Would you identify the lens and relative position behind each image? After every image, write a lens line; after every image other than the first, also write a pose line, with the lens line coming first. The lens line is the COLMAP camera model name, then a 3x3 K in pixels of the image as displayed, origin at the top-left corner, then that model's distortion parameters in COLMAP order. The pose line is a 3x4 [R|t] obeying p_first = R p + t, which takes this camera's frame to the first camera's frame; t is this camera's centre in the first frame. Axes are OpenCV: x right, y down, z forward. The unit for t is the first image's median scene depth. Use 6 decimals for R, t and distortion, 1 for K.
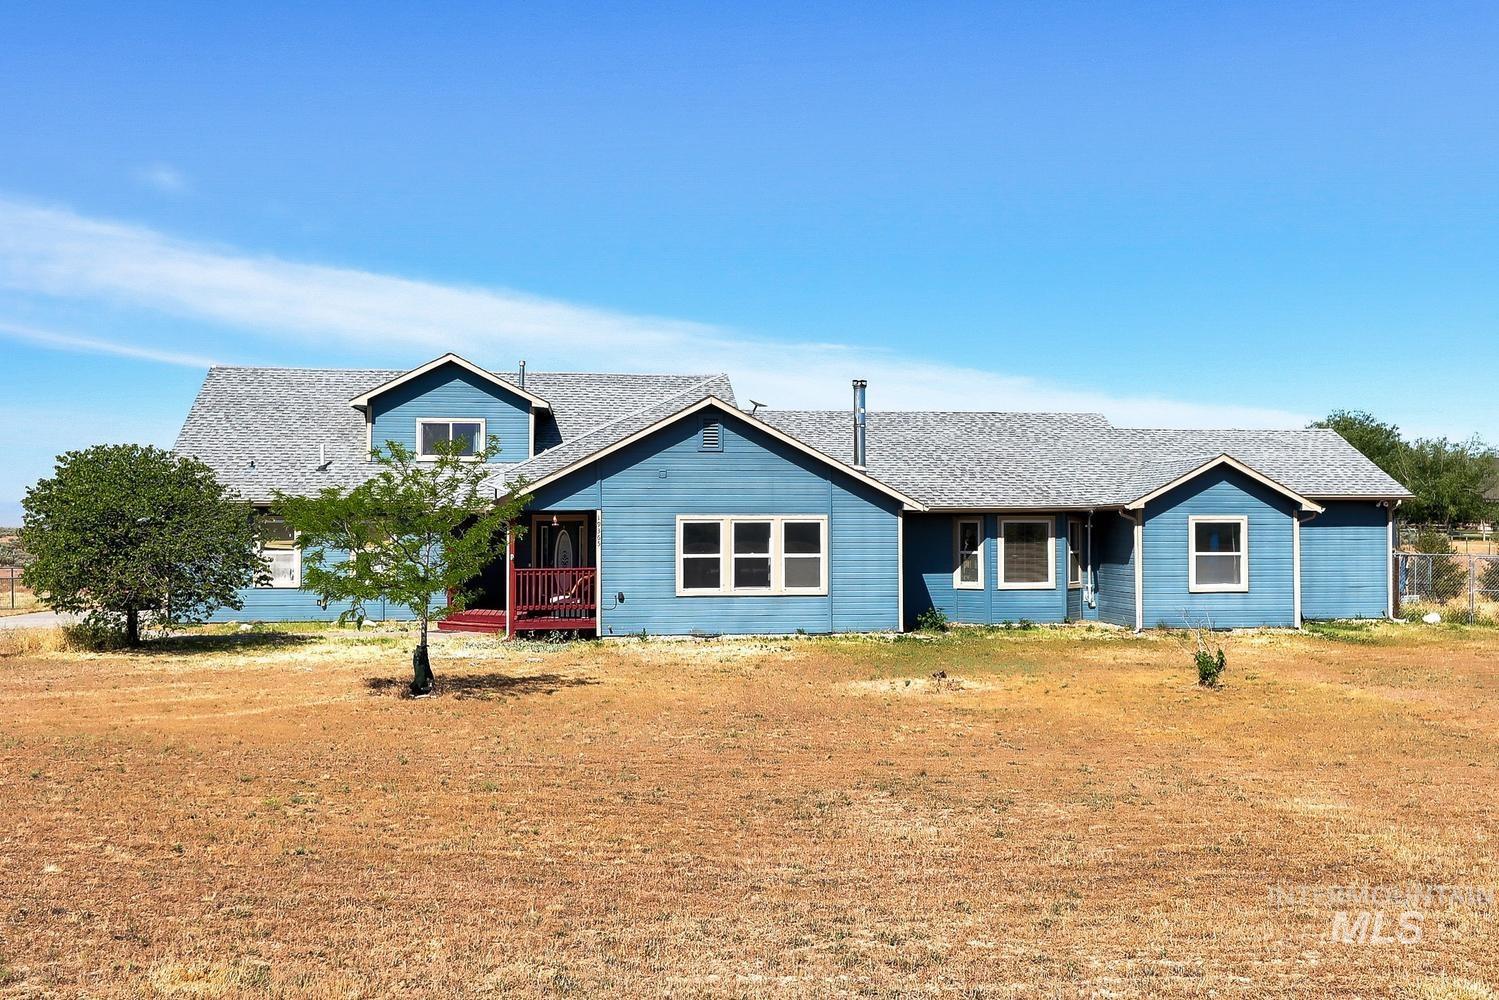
lens RADIAL K [[1336.6, 0, 749.5], [0, 1336.6, 500.0], [0, 0, 1]] dist [0.010169, 0.003264]
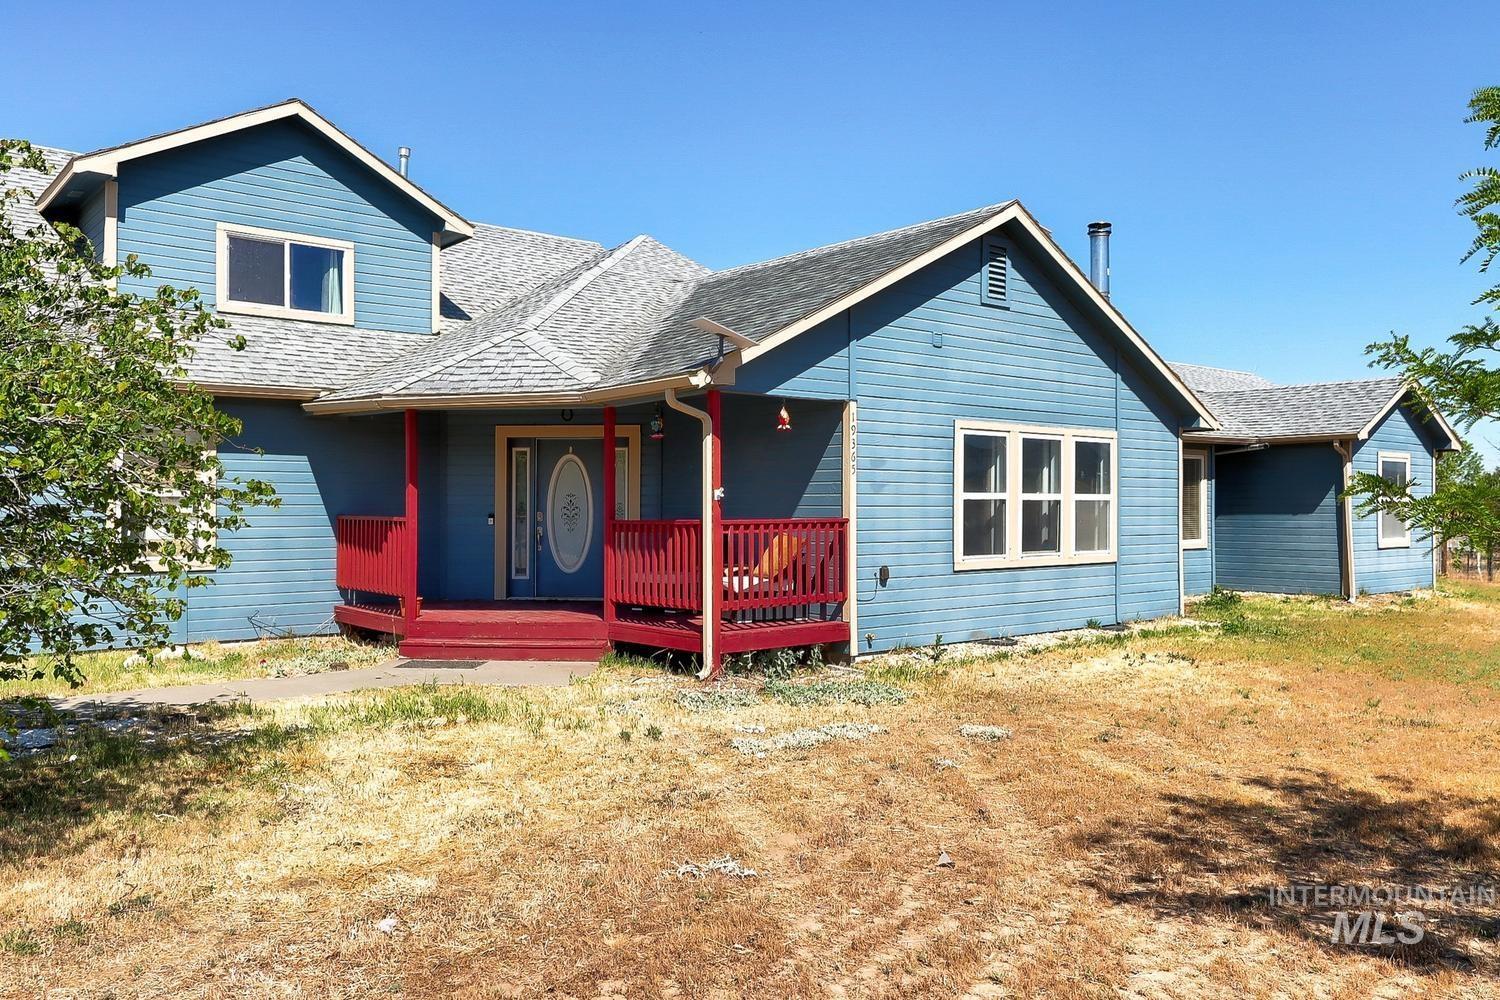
lens RADIAL K [[1161.5, 0, 748.7], [0, 1161.5, 516.3], [0, 0, 1]] dist [0.002627, 0.002028]
pose [[0.854584, -0.002801, 0.519306, -0.361772], [-0.012176, 0.999602, 0.025428, 0.038922], [-0.519171, -0.028054, 0.854210, 0.637729]]
